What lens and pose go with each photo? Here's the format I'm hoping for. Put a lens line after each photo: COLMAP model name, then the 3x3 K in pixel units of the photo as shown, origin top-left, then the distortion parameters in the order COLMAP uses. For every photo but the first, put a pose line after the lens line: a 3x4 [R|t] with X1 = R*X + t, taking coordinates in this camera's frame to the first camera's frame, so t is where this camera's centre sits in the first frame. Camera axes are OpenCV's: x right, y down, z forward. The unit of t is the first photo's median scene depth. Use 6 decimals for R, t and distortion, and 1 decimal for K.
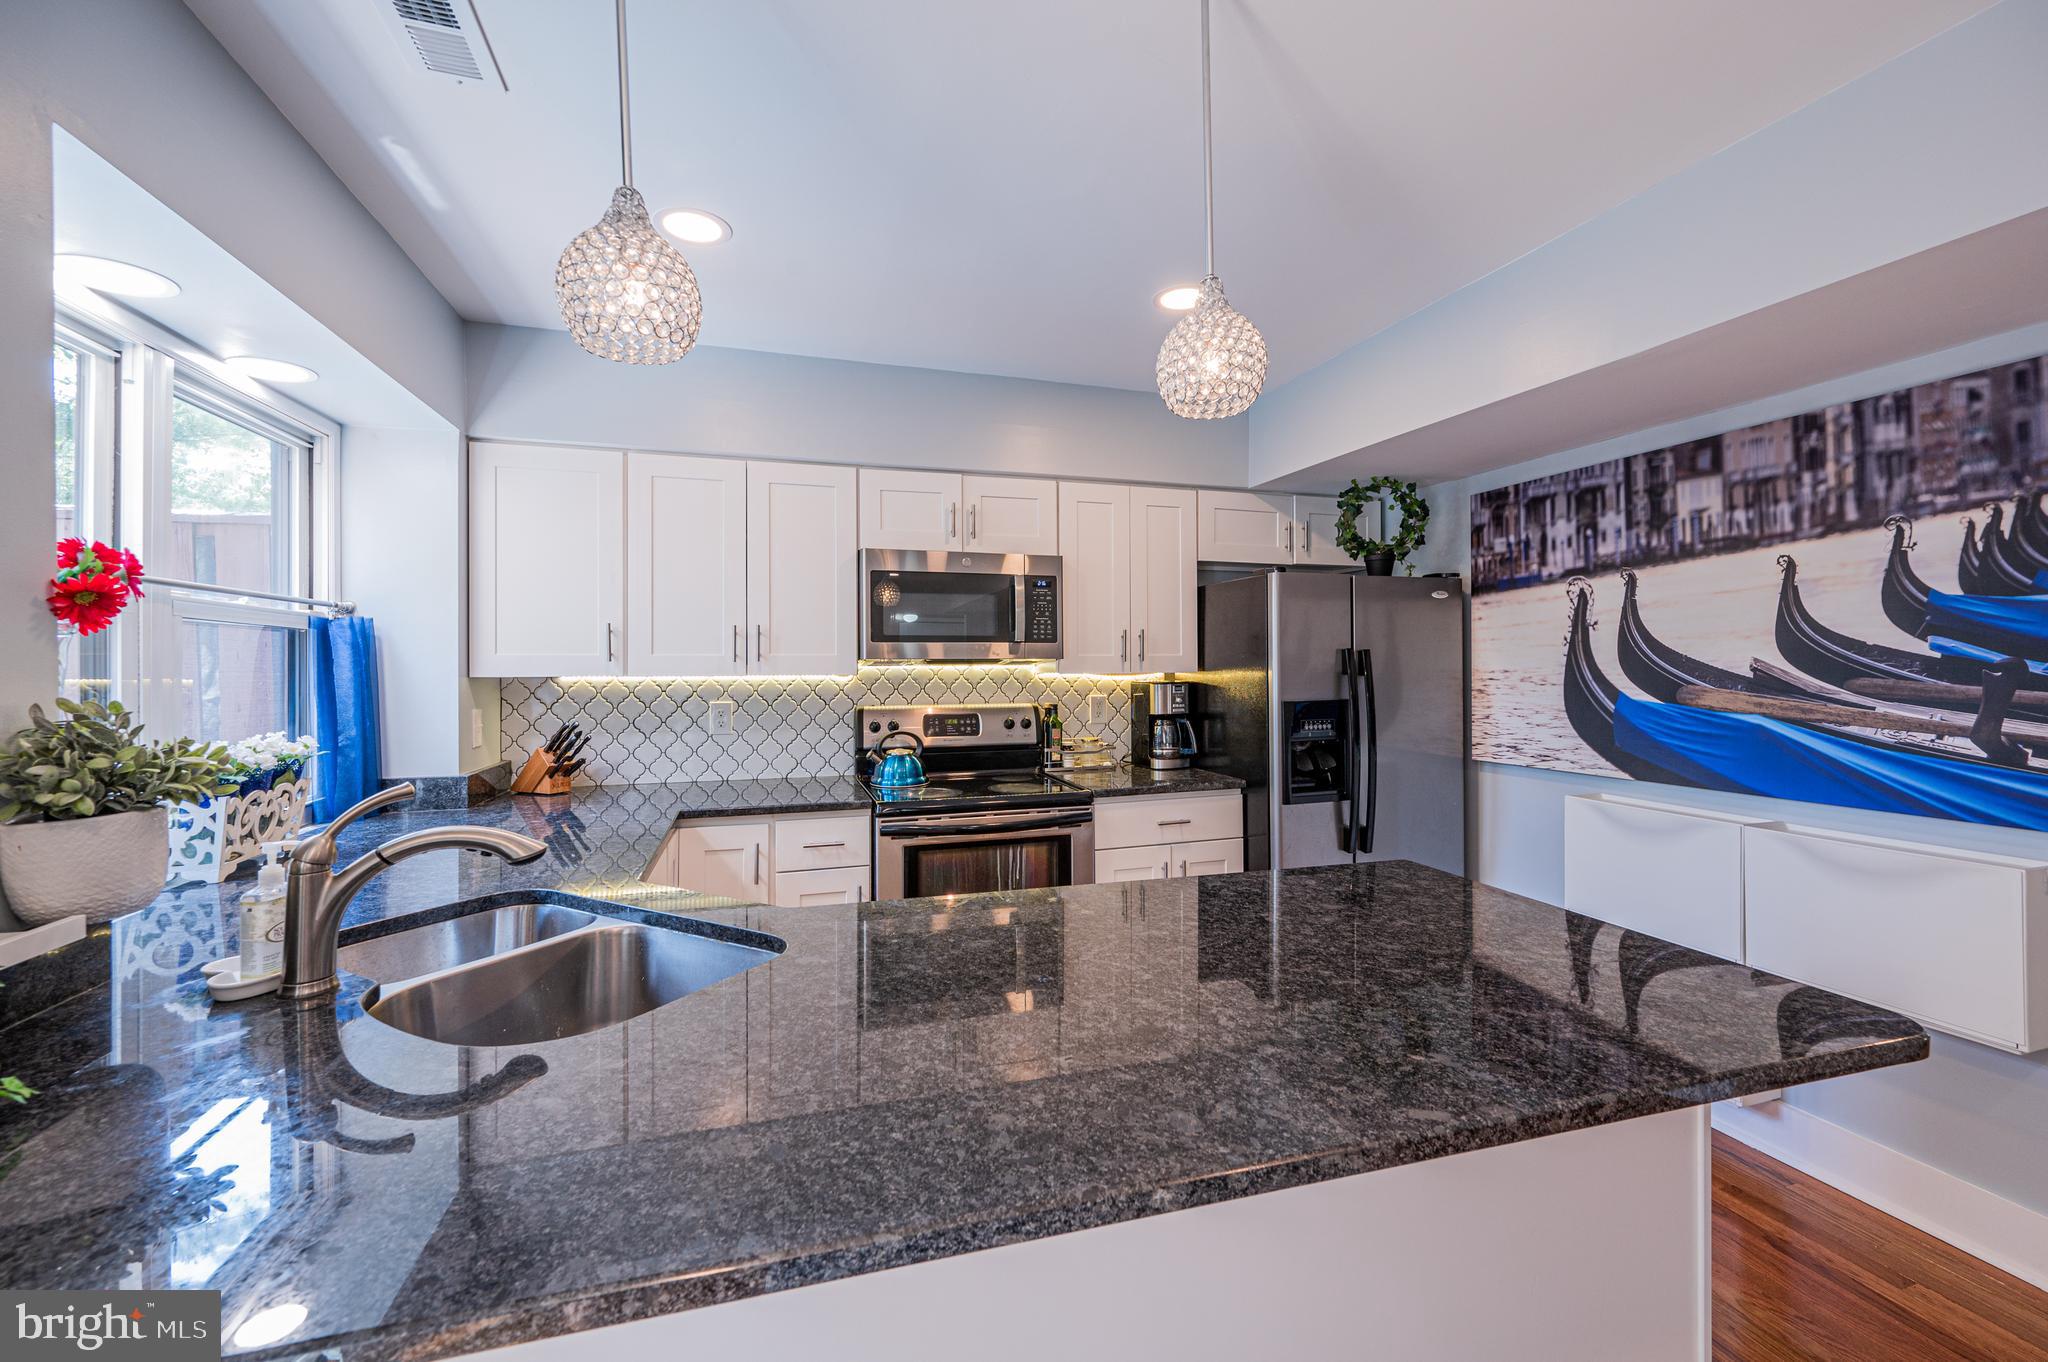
lens RADIAL K [[824.0, 0, 1020.9], [0, 824.0, 661.0], [0, 0, 1]] dist [-0.000478, 0.000067]
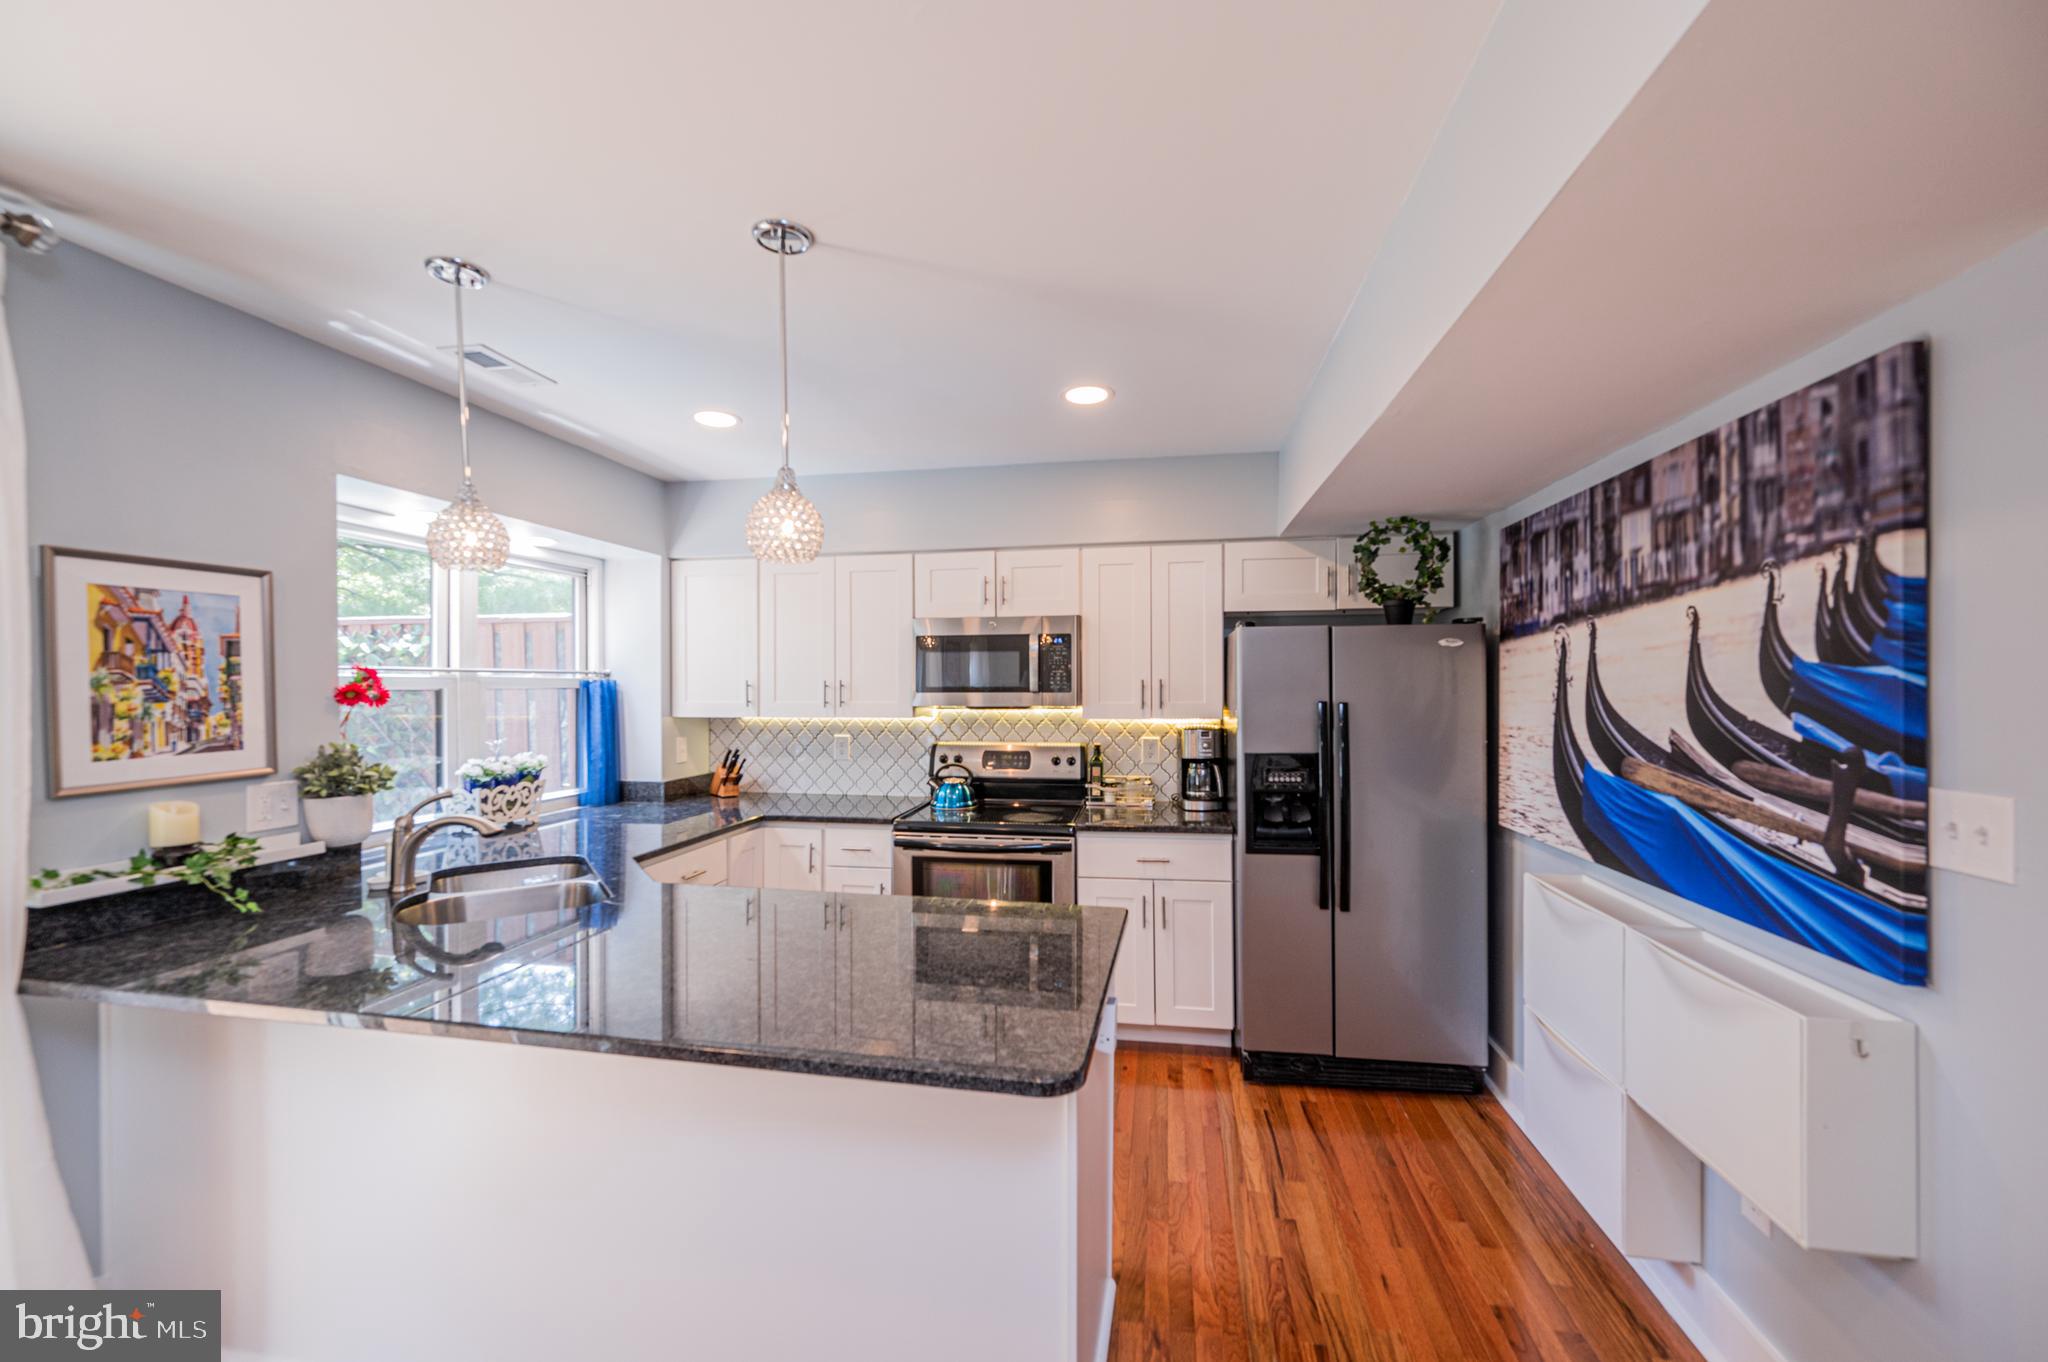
lens RADIAL K [[803.3, 0, 1026.4], [0, 803.3, 685.6], [0, 0, 1]] dist [-0.000417, -0.000211]
pose [[0.887892, 0.001334, -0.460049, 0.568925], [0.002346, 0.999970, 0.007426, -0.045373], [0.460045, -0.007673, 0.887862, -0.016051]]
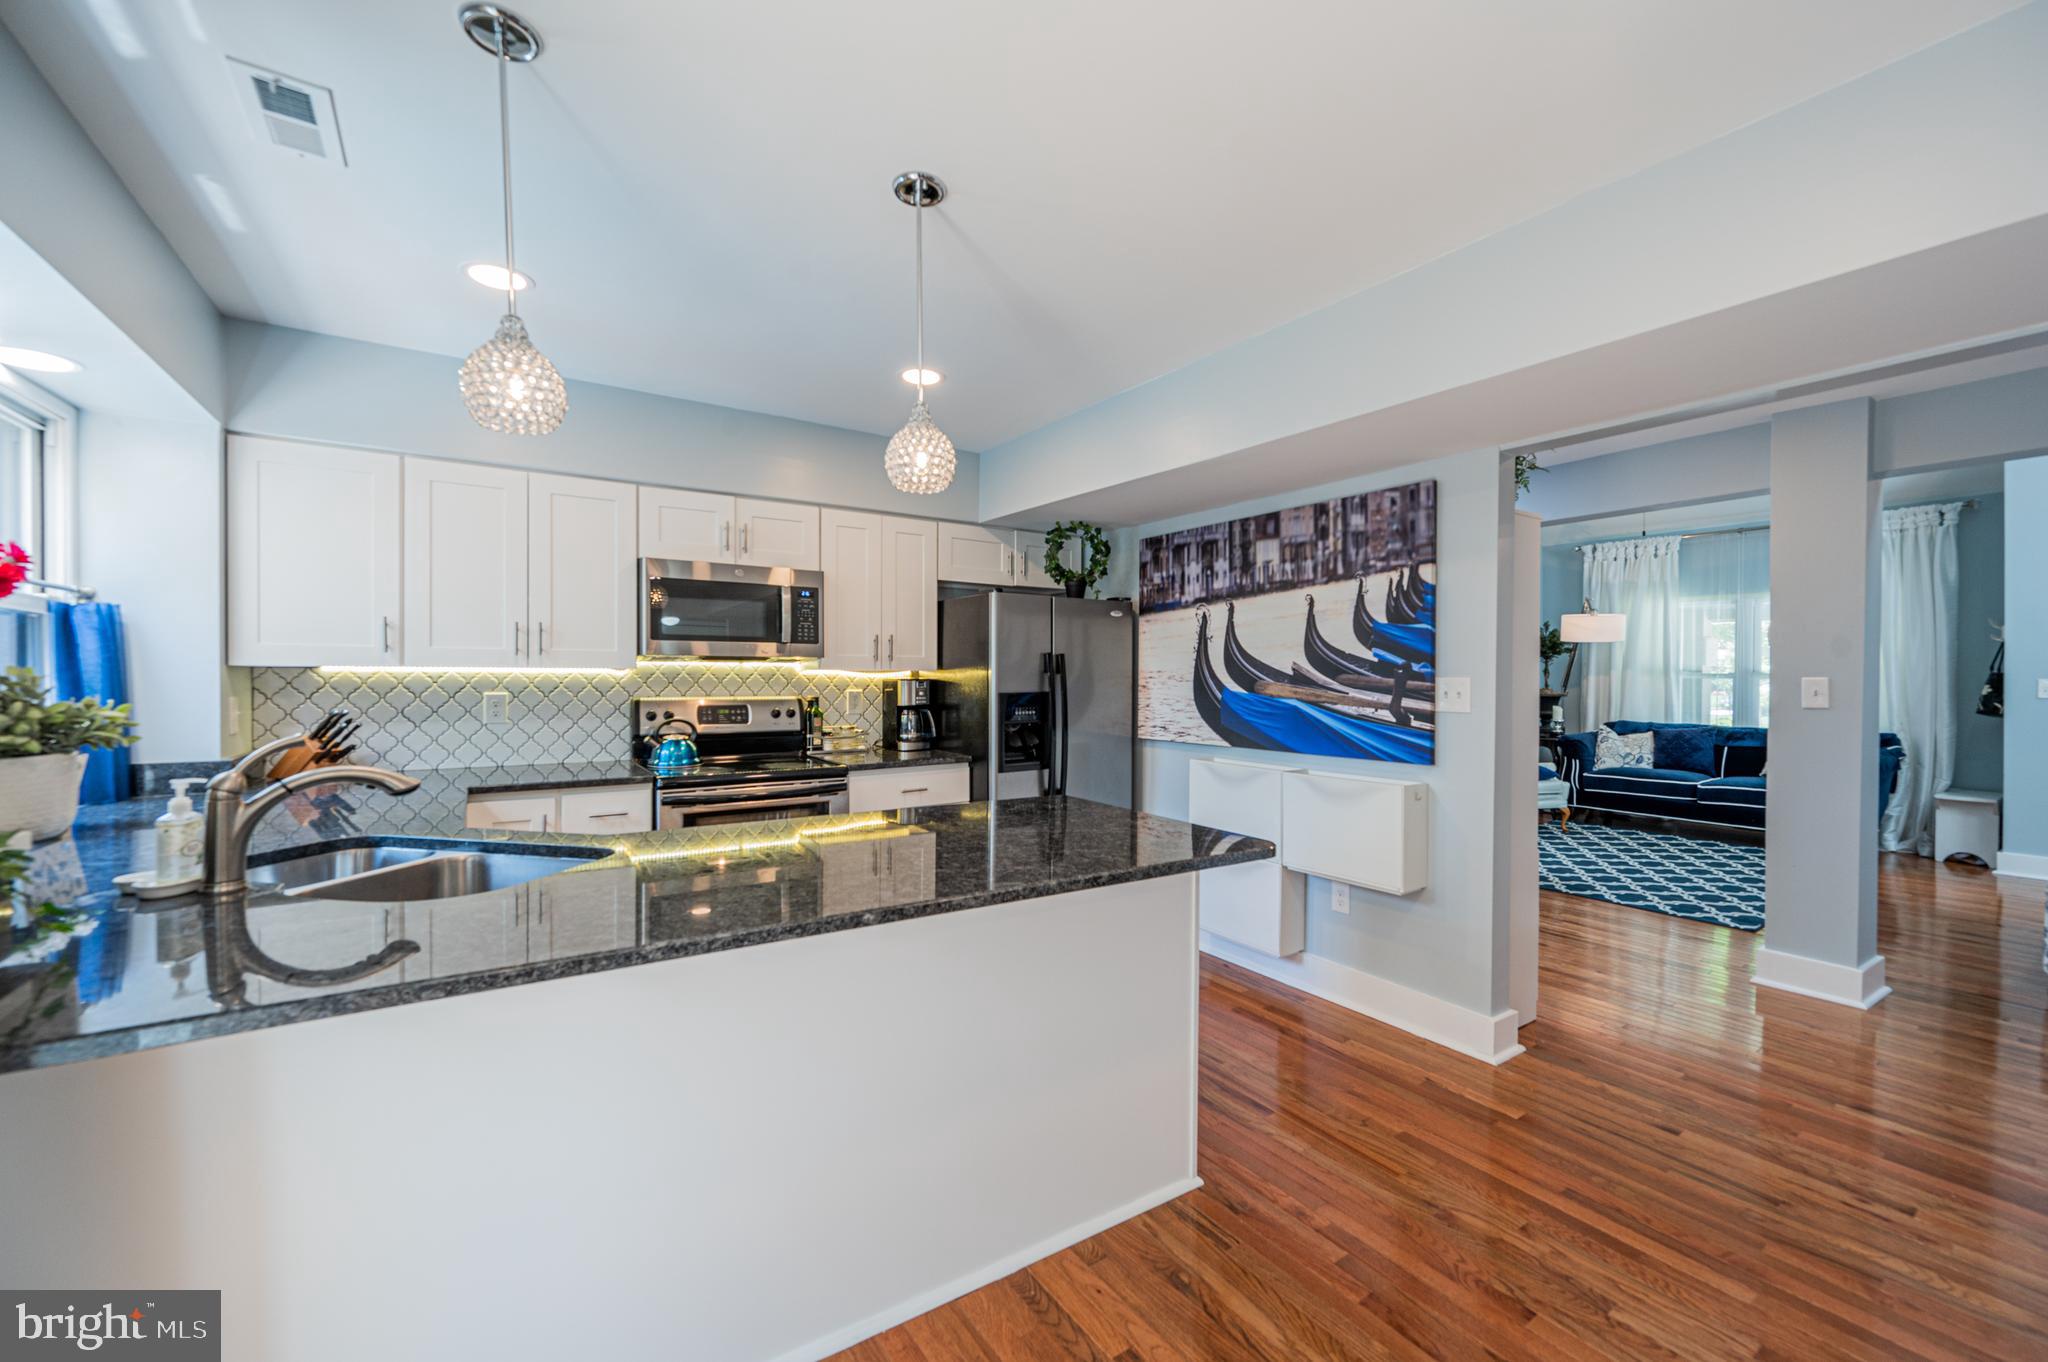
lens RADIAL K [[807.9, 0, 1020.8], [0, 807.9, 680.5], [0, 0, 1]] dist [-0.000498, -0.000473]
pose [[0.958997, 0.006851, 0.283335, -0.007245], [-0.010513, 0.999880, 0.011408, 0.015981], [-0.283223, -0.013919, 0.958953, -0.232035]]
